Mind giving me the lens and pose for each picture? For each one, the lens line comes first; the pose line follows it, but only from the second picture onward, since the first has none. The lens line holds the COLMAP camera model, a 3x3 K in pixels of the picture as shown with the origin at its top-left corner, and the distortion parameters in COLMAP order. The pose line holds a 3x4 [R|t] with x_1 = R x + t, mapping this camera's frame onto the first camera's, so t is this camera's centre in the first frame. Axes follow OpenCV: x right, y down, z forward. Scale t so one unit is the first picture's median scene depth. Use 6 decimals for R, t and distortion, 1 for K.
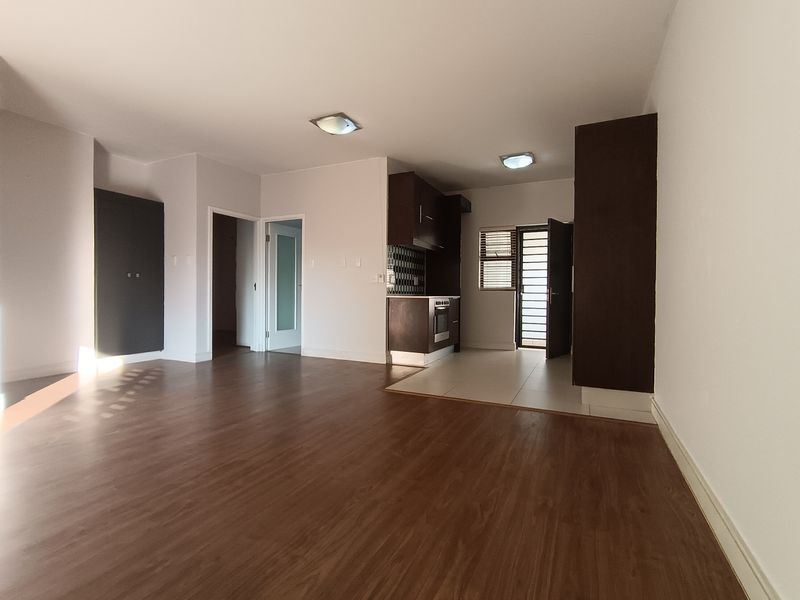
lens RADIAL K [[379.4, 0, 401.7], [0, 379.4, 296.9], [0, 0, 1]] dist [-0.001416, -0.000009]
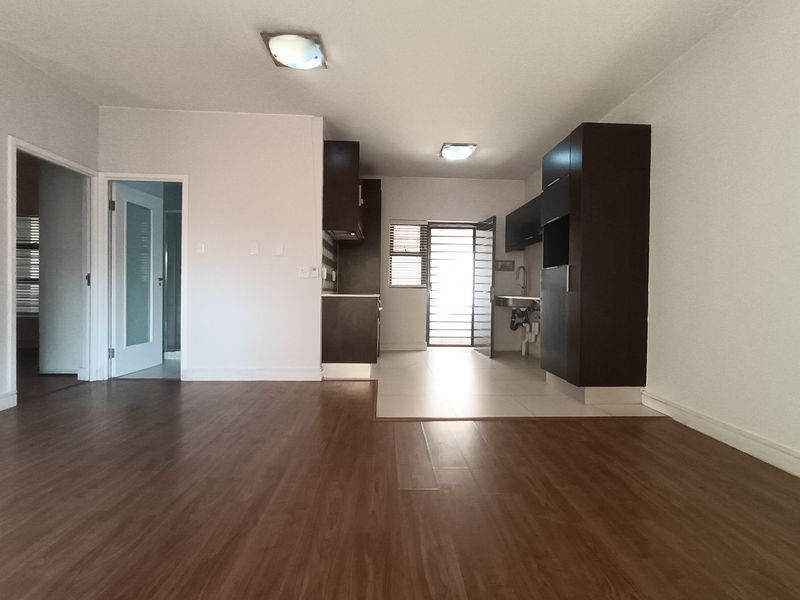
lens RADIAL K [[379.4, 0, 401.7], [0, 379.4, 296.9], [0, 0, 1]] dist [-0.001416, -0.000009]
pose [[0.879452, -0.004100, 0.475970, -0.225785], [-0.000926, 0.999946, 0.010324, -0.004709], [-0.475987, -0.009521, 0.879401, 0.192131]]
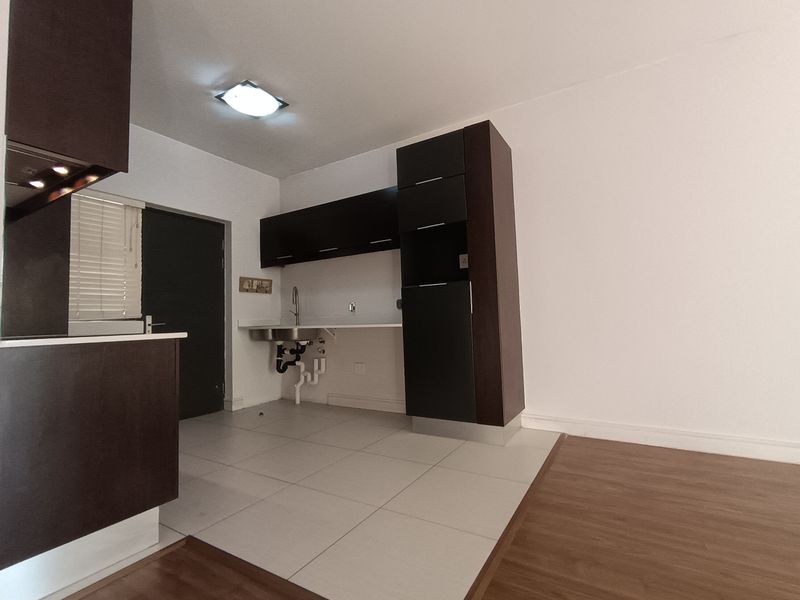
lens RADIAL K [[379.4, 0, 401.7], [0, 379.4, 296.9], [0, 0, 1]] dist [-0.001416, -0.000009]
pose [[0.093968, 0.047033, 0.994464, -0.214820], [0.040842, 0.997860, -0.051053, -0.007213], [-0.994737, 0.045413, 0.091846, 0.625515]]
